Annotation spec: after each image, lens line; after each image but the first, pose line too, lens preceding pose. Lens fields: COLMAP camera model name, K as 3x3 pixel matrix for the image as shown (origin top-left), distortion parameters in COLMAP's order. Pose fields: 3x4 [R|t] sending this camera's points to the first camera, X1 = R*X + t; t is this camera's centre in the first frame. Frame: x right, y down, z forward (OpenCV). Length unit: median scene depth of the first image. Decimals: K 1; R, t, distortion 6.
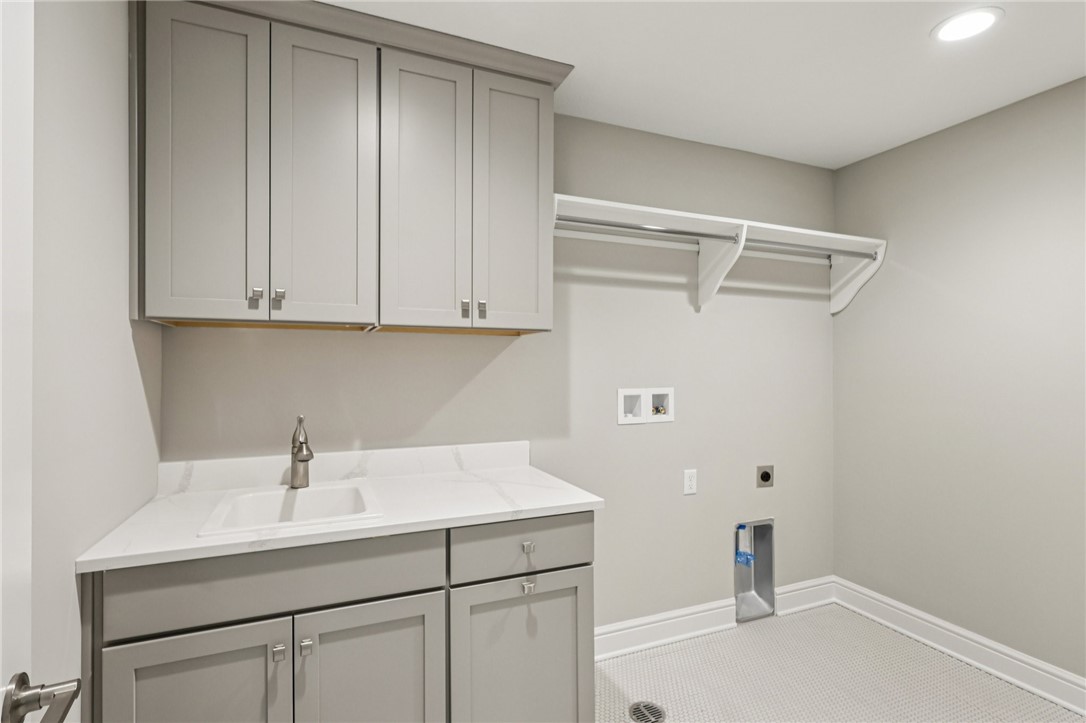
lens RADIAL K [[526.0, 0, 543.0], [0, 526.0, 361.5], [0, 0, 1]] dist [-0.001878, -0.000488]
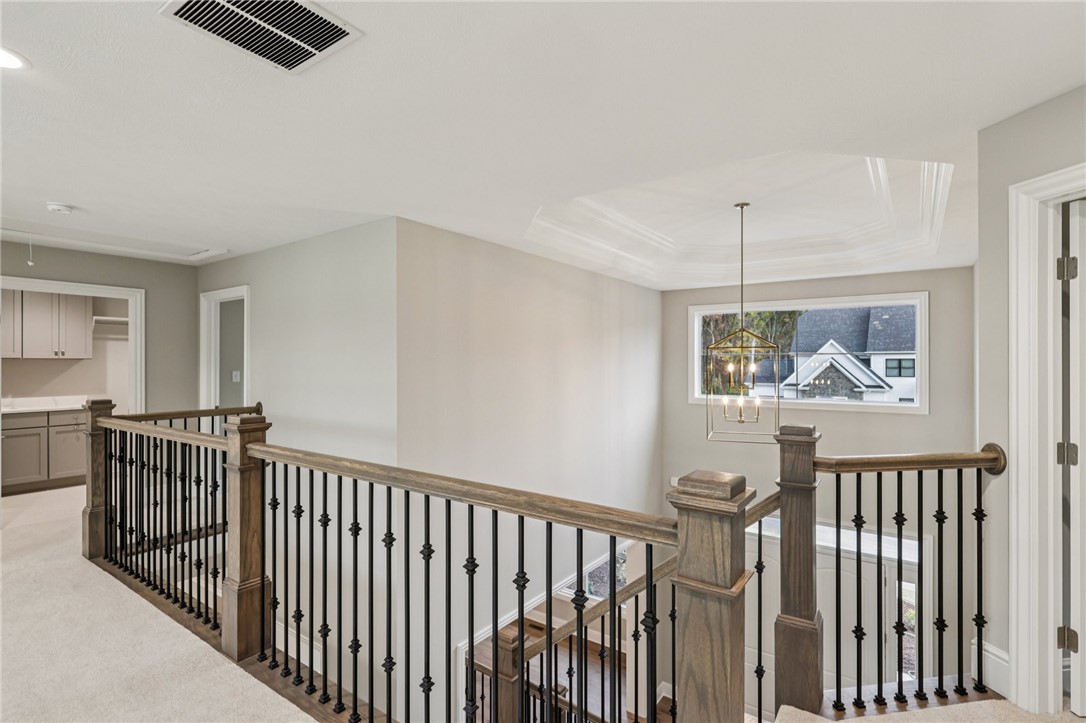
lens RADIAL K [[526.0, 0, 543.0], [0, 526.0, 361.5], [0, 0, 1]] dist [-0.001878, -0.000488]
pose [[0.852611, 0.000843, 0.522545, 0.748117], [-0.002410, 0.999994, 0.002318, -0.061443], [-0.522540, -0.003236, 0.852608, -3.469871]]
